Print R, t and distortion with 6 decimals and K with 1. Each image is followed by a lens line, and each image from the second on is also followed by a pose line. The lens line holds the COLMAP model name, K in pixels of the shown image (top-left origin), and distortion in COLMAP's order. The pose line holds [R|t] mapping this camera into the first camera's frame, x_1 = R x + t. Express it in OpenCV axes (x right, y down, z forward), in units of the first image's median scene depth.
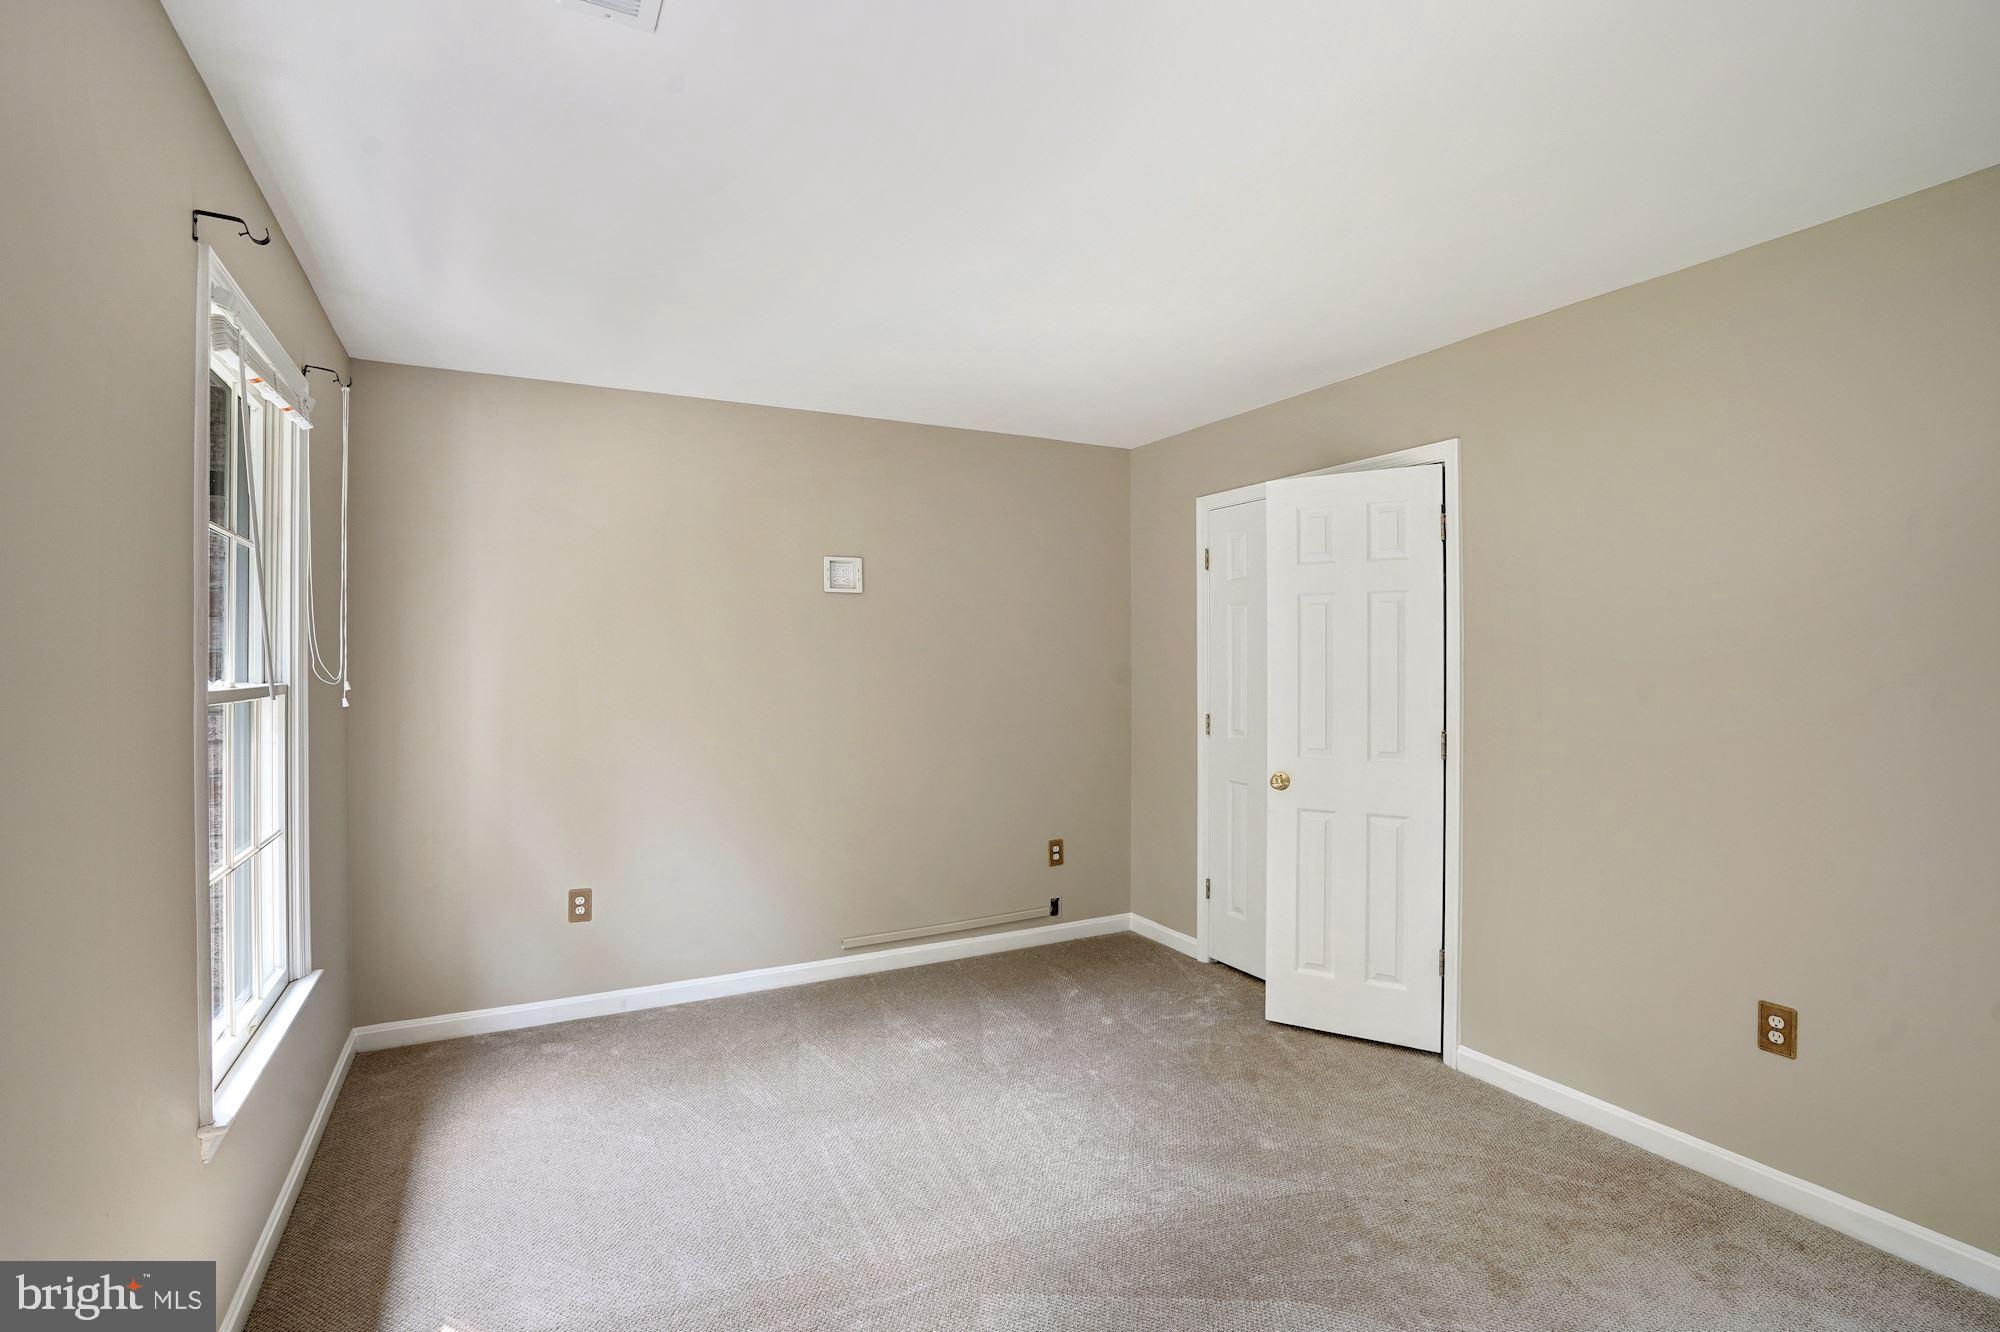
lens RADIAL K [[925.7, 0, 1000.0], [0, 925.7, 666.0], [0, 0, 1]] dist [-0.070070, 0.019796]
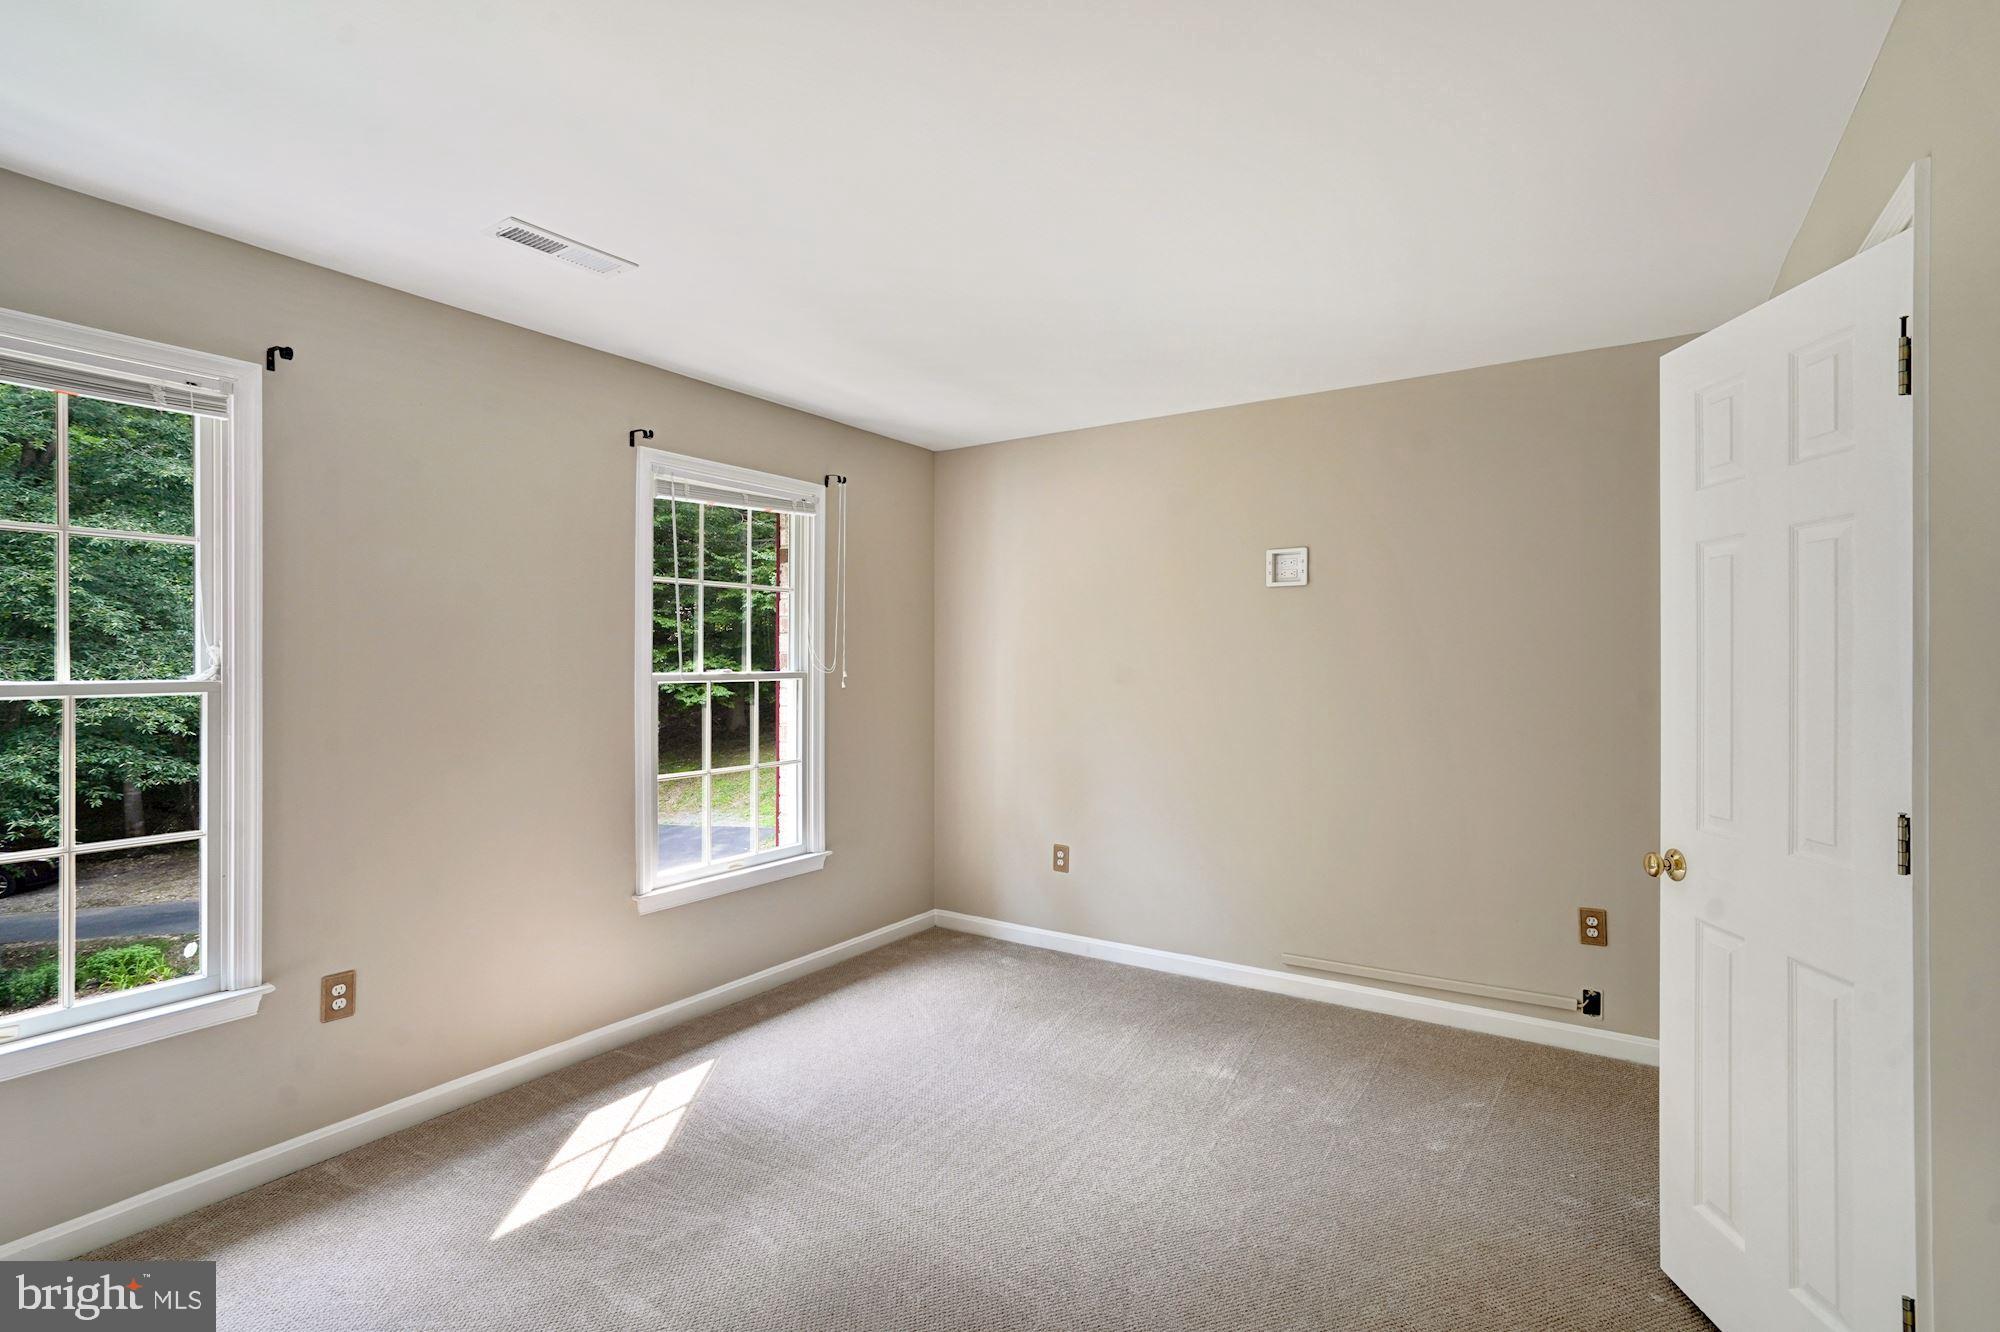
lens RADIAL K [[927.4, 0, 1004.9], [0, 927.4, 661.3], [0, 0, 1]] dist [-0.057470, 0.022211]
pose [[0.469481, 0.003657, -0.882935, 0.600621], [-0.003291, 0.999992, 0.002392, -0.004451], [0.882936, 0.001783, 0.469489, 0.348595]]
